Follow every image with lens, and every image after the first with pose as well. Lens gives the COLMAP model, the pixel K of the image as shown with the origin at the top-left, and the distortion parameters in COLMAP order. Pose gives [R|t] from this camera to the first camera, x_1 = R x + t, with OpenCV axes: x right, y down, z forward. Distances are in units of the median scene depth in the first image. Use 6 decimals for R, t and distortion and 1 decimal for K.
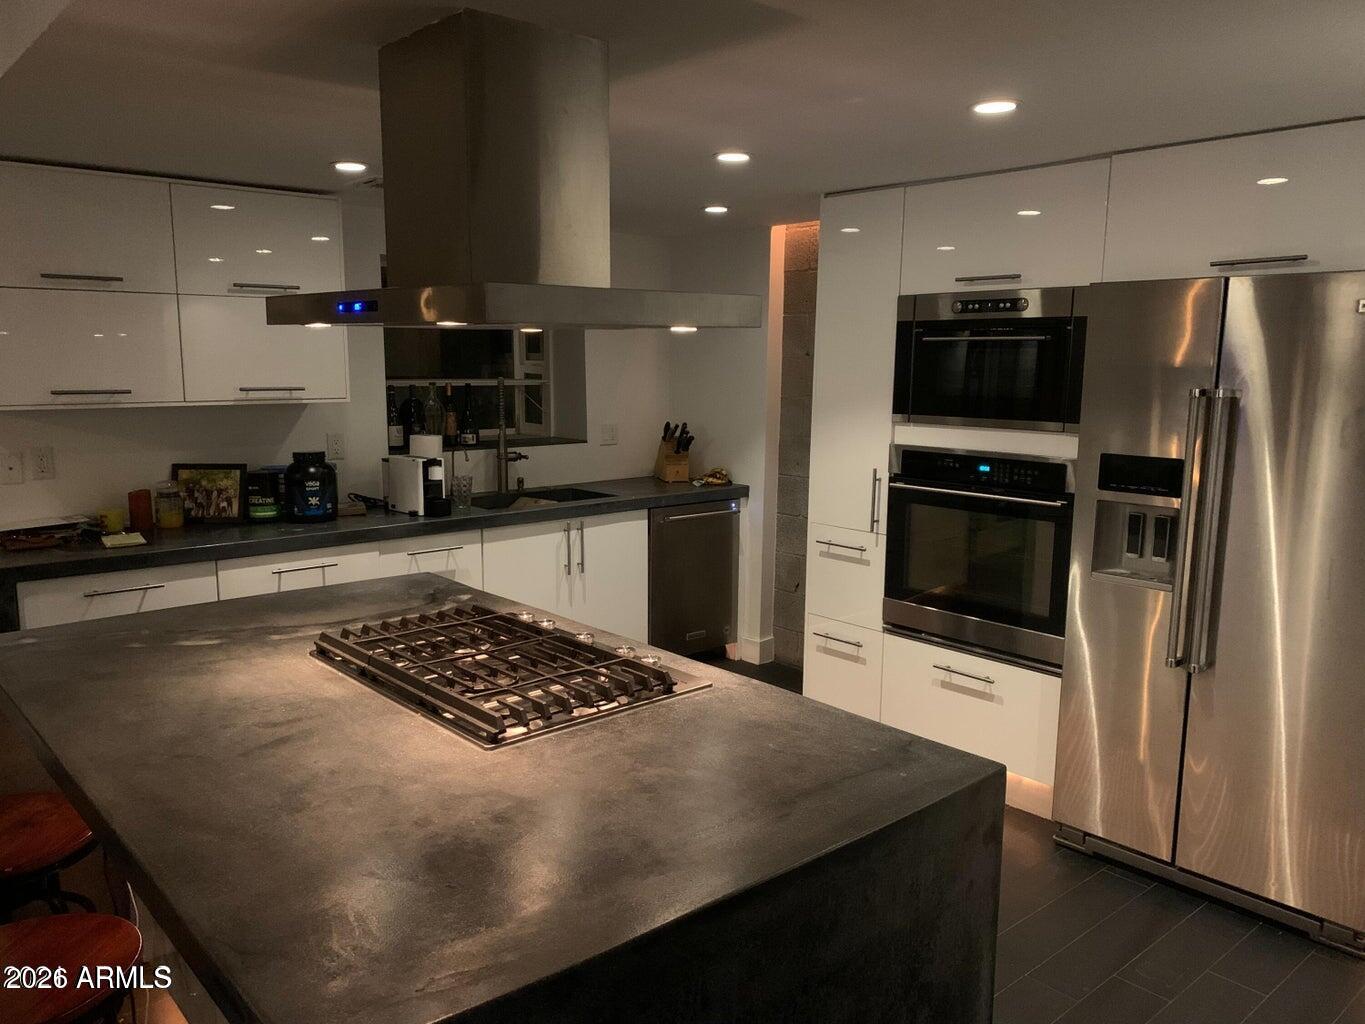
lens RADIAL K [[1044.9, 0, 683.0], [0, 1044.9, 544.3], [0, 0, 1]] dist [0.060824, -0.165393]
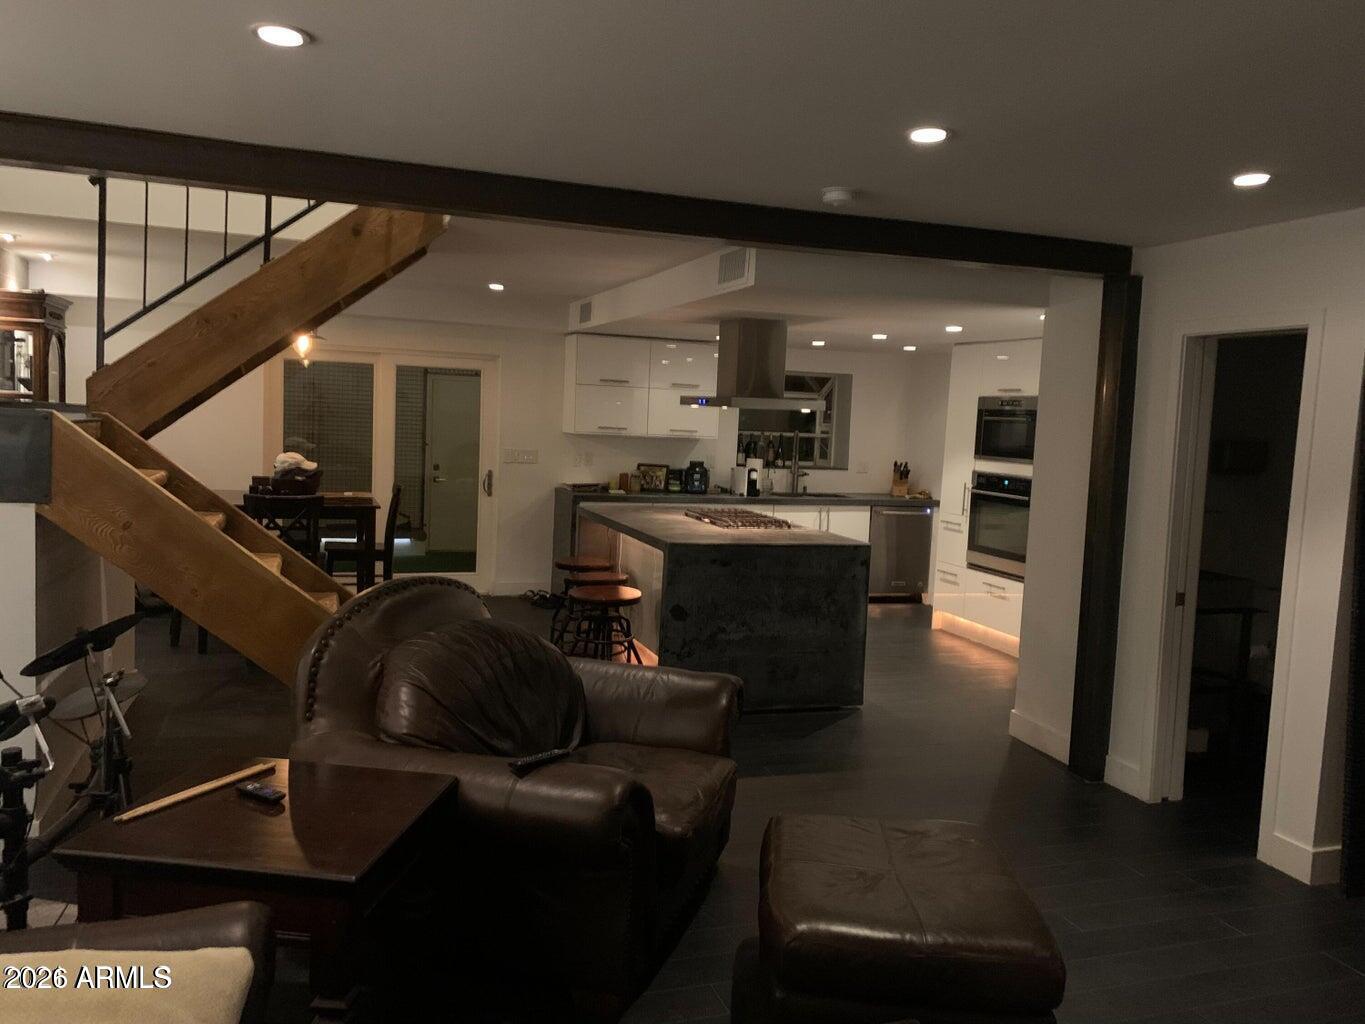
lens RADIAL K [[1030.8, 0, 682.2], [0, 1030.8, 494.0], [0, 0, 1]] dist [0.004327, -0.001092]
pose [[0.927096, 0.059792, -0.370023, 0.387509], [-0.099823, 0.990928, -0.089984, 0.165986], [0.361286, 0.120360, 0.924654, -0.921009]]
